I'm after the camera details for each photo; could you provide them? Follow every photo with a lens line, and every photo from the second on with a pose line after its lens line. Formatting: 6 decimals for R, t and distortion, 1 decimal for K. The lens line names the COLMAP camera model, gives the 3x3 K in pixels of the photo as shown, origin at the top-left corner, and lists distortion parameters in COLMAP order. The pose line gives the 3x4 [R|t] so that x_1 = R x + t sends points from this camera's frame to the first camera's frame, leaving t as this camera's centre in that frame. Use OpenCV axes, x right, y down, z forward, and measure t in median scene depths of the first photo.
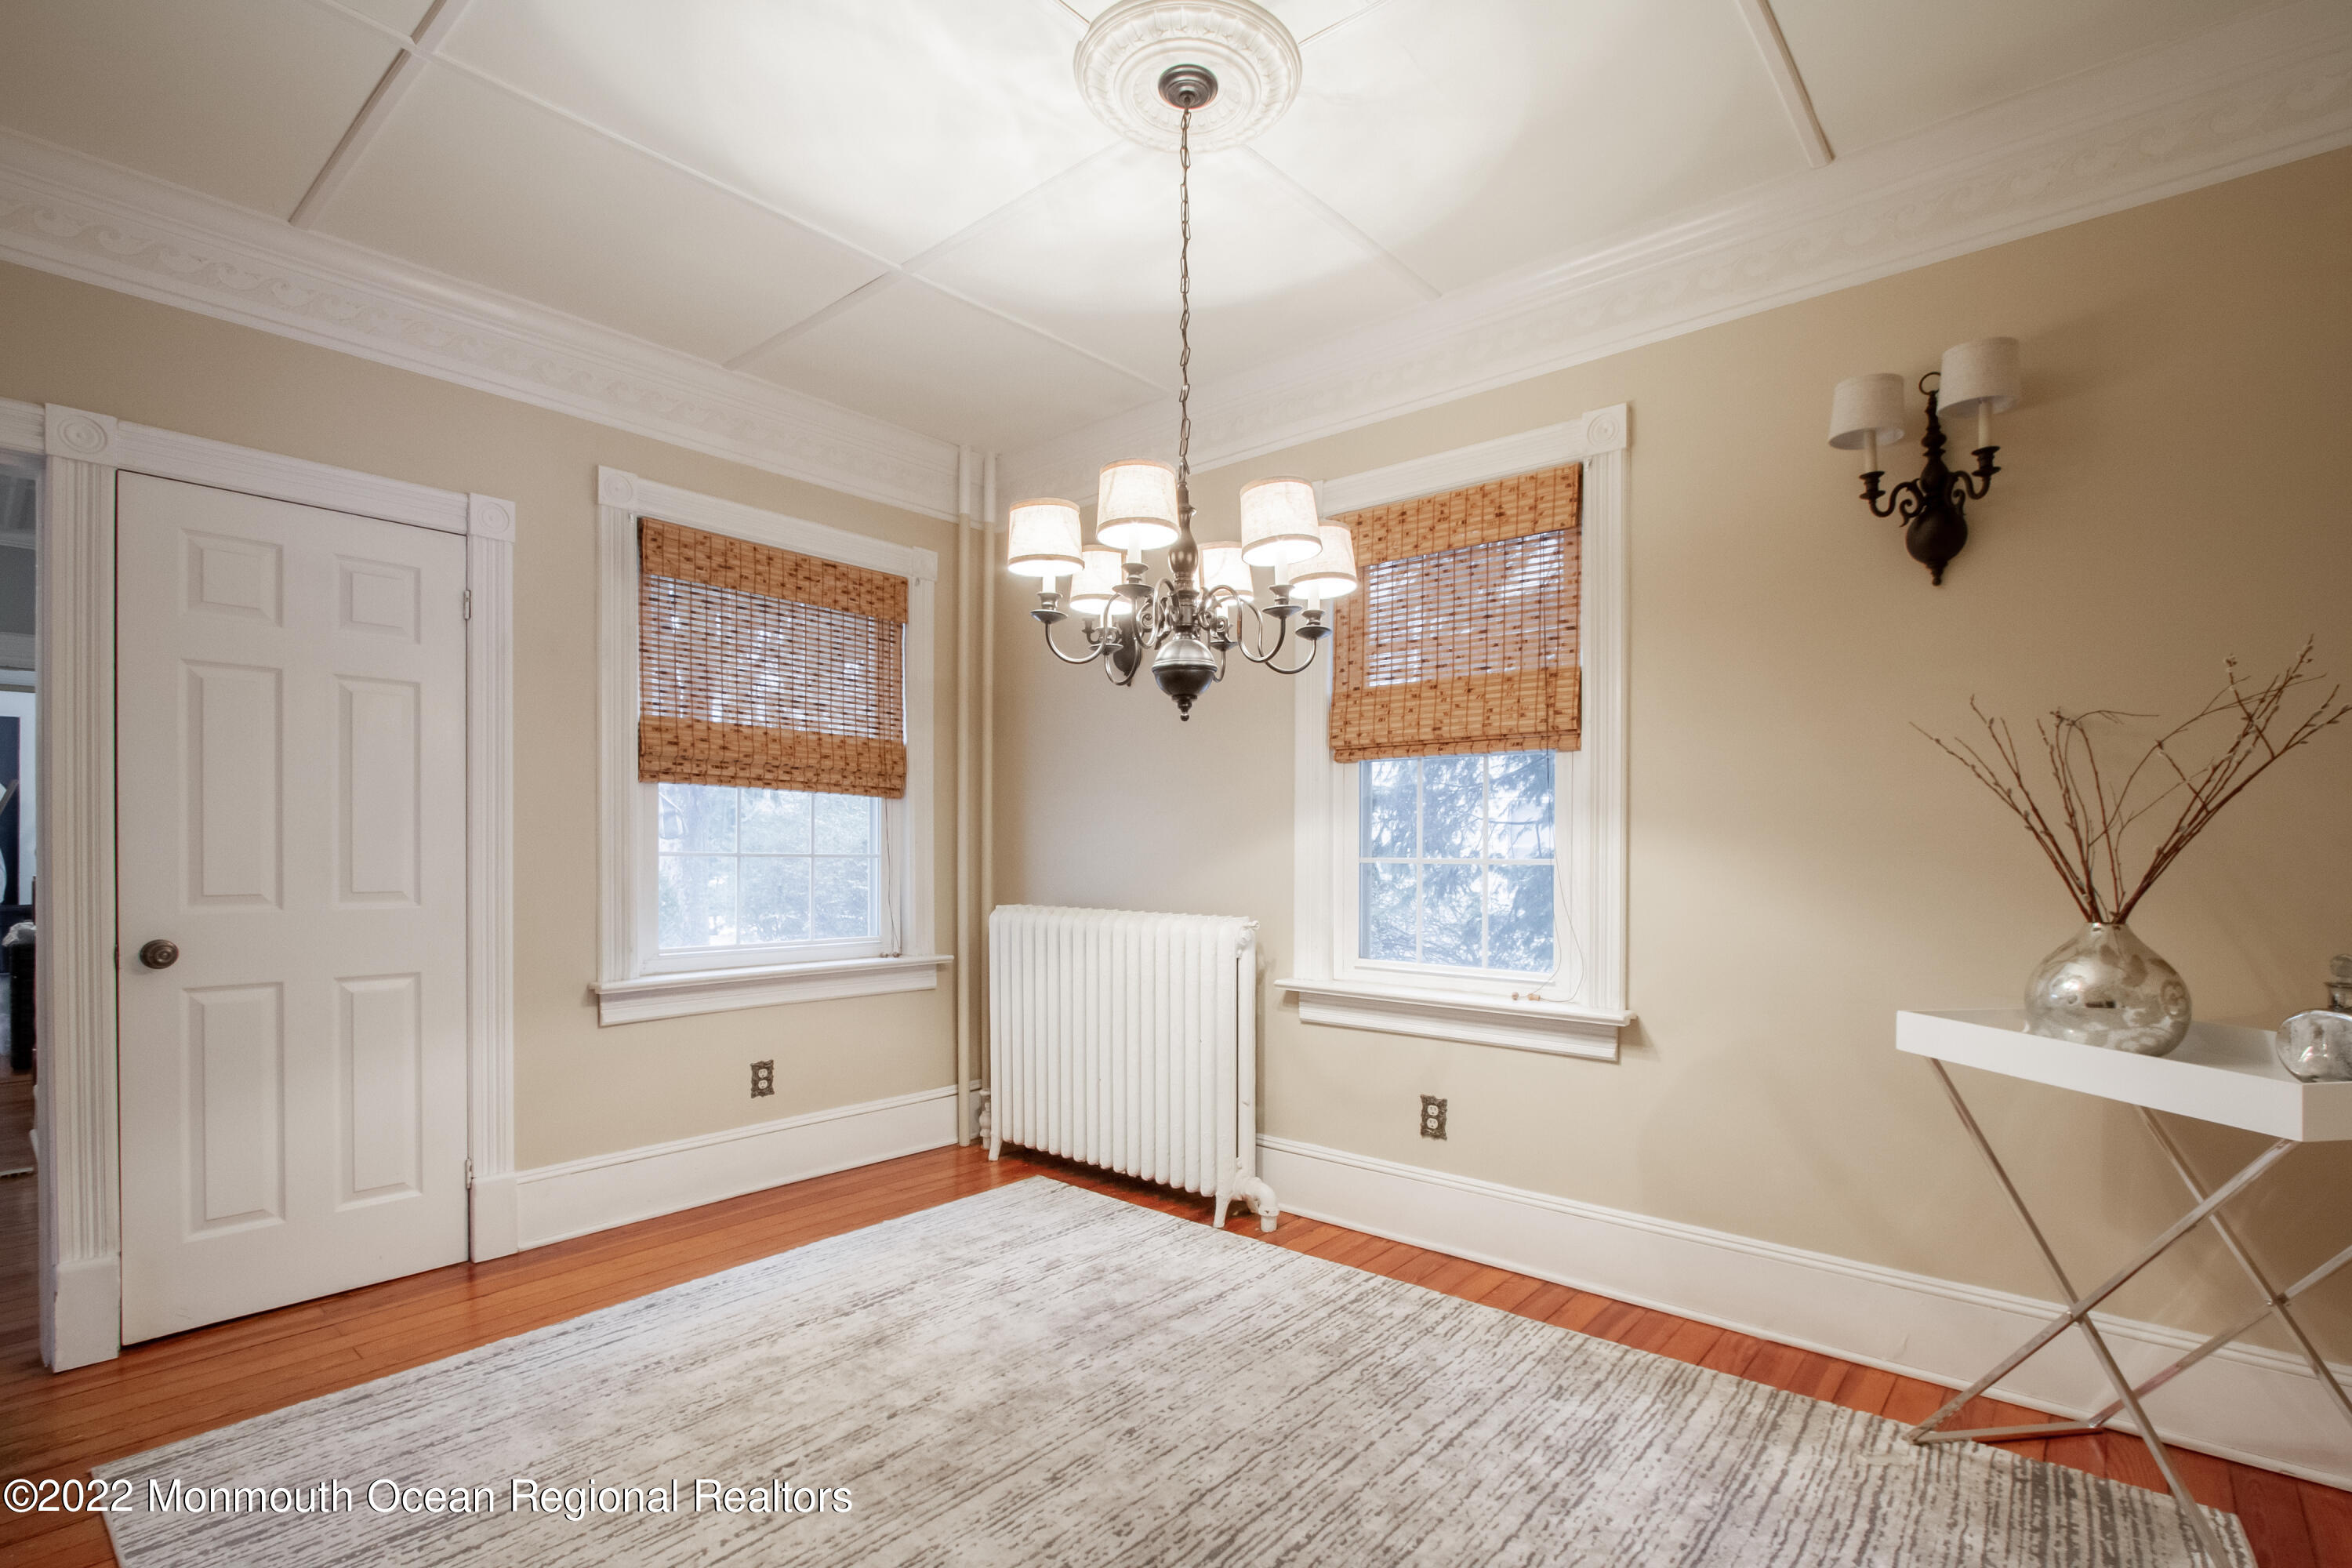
lens RADIAL K [[1067.8, 0, 1184.9], [0, 1067.8, 867.0], [0, 0, 1]] dist [-0.003561, 0.000157]
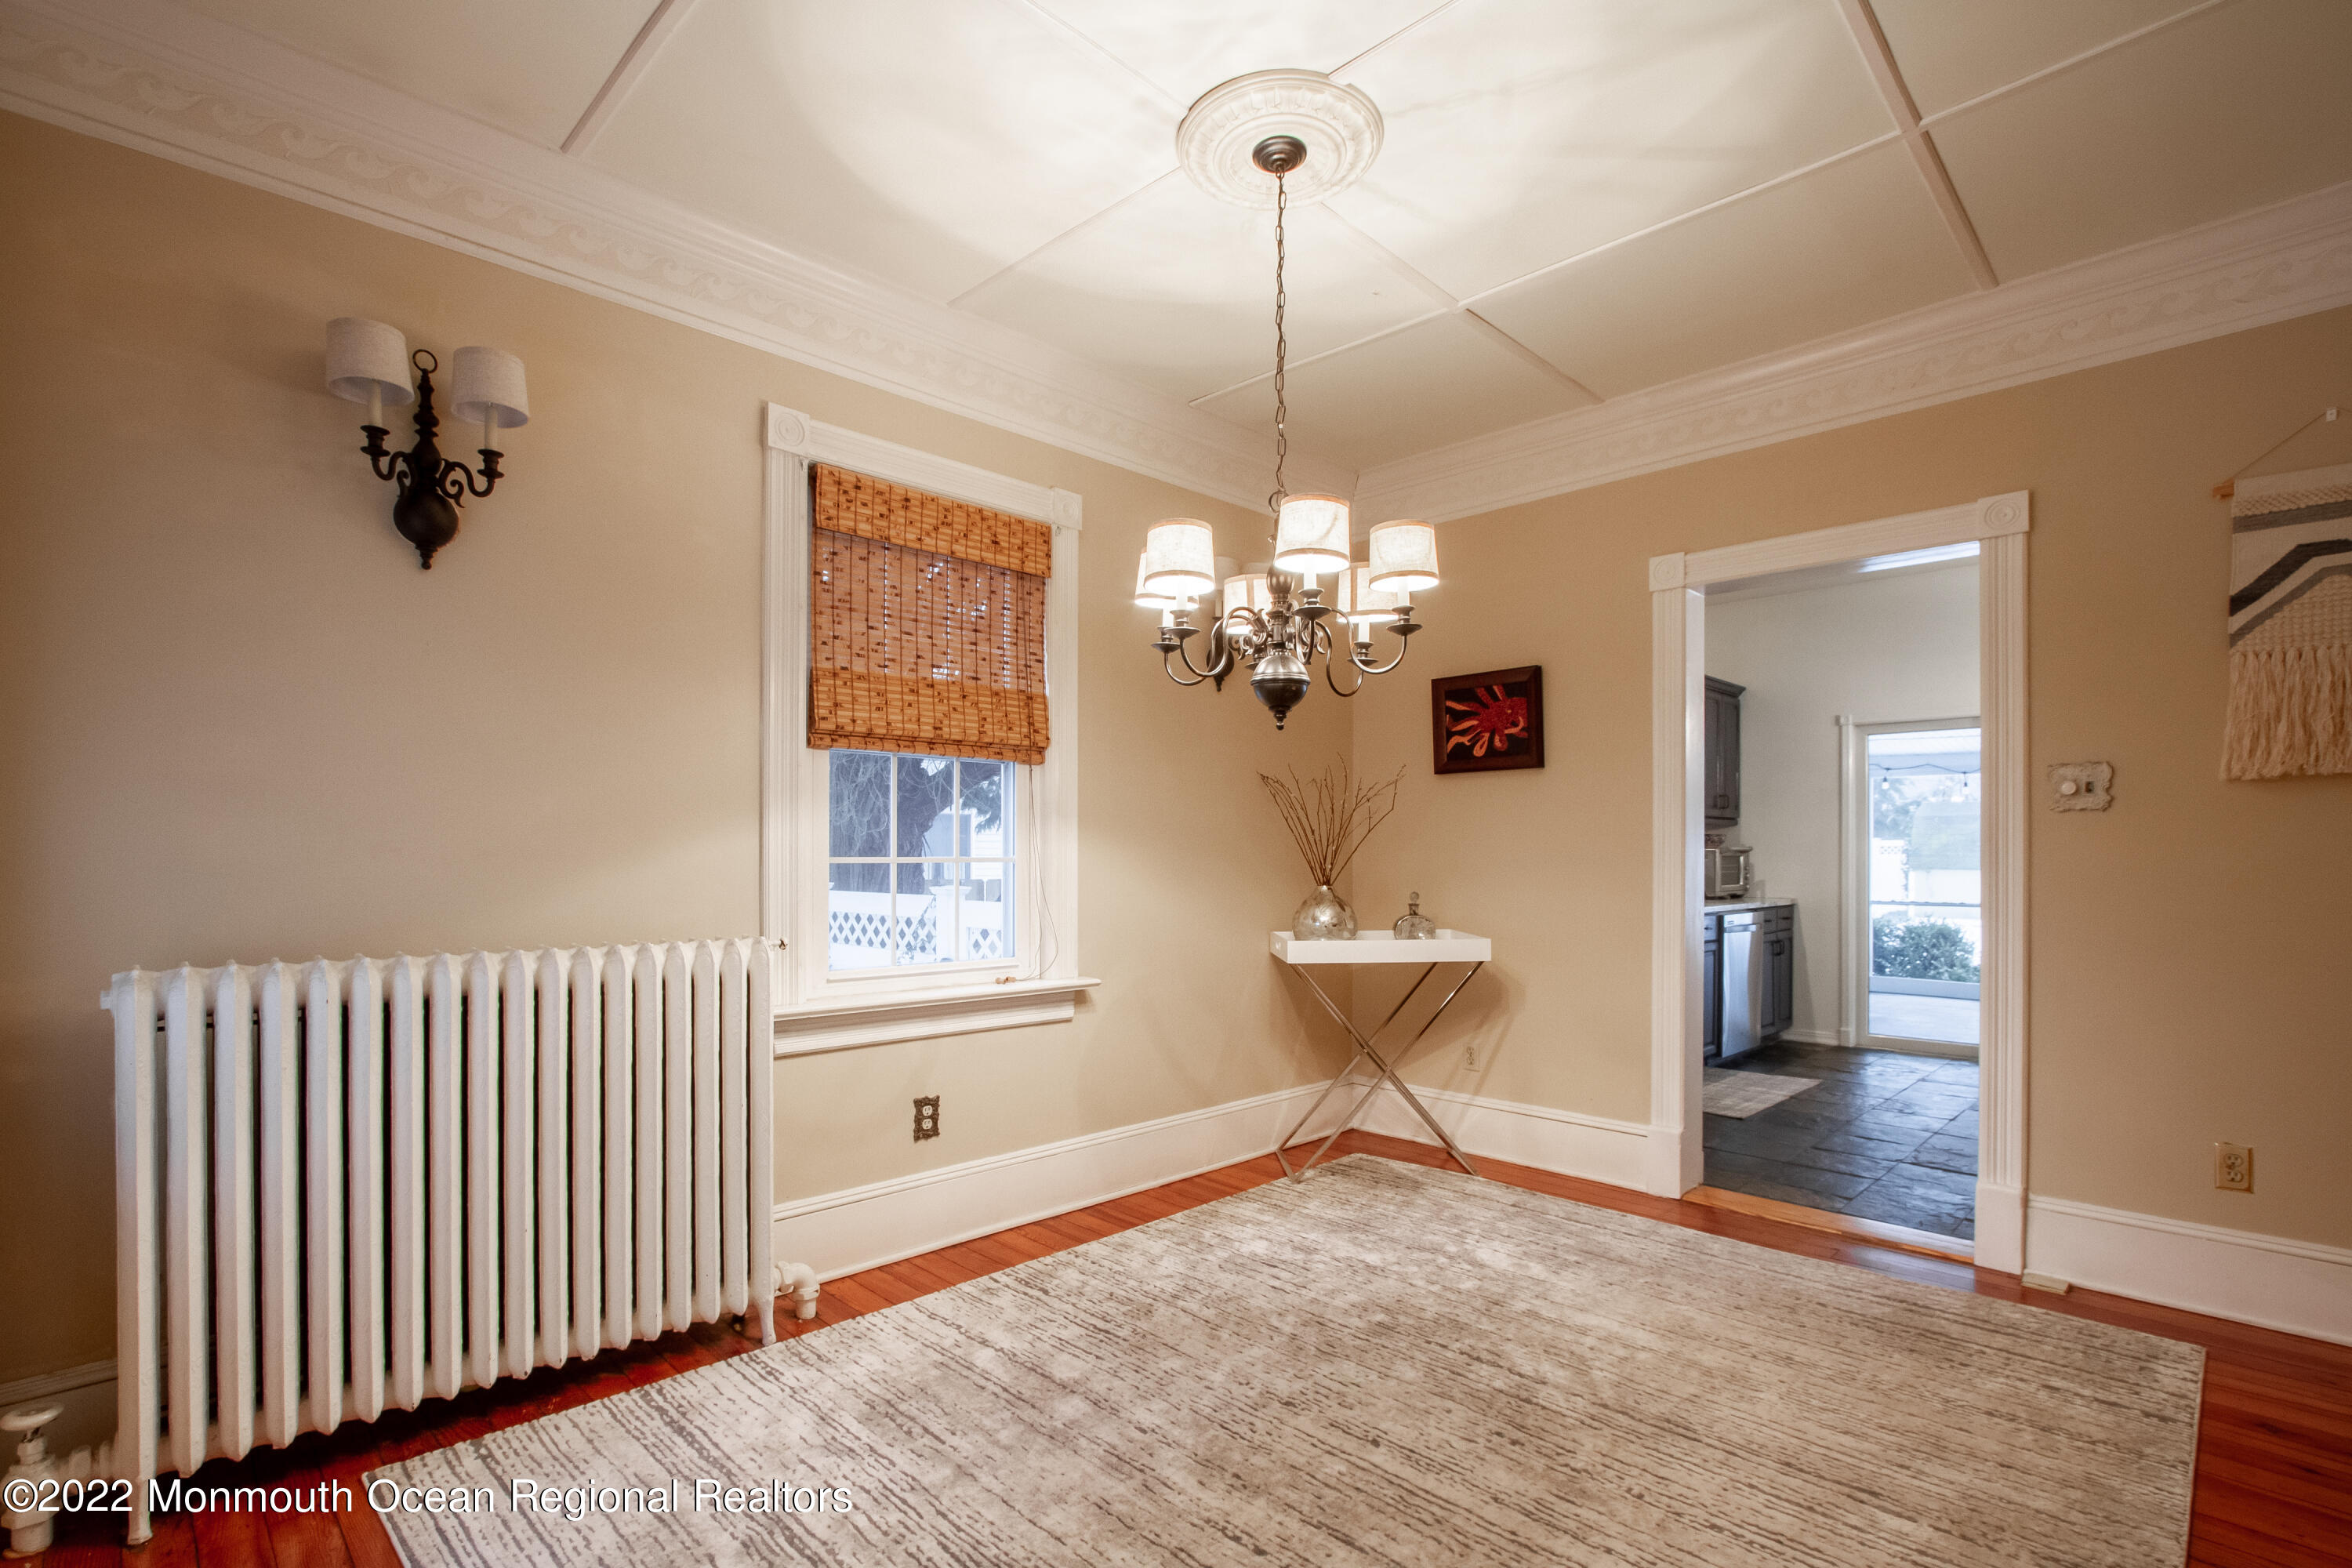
lens RADIAL K [[1106.1, 0, 1189.9], [0, 1106.1, 841.4], [0, 0, 1]] dist [-0.009185, -0.000020]
pose [[0.089928, -0.001644, 0.995947, -0.777049], [0.007852, 0.999969, 0.000941, -0.022163], [-0.995917, 0.007736, 0.089938, 0.668323]]
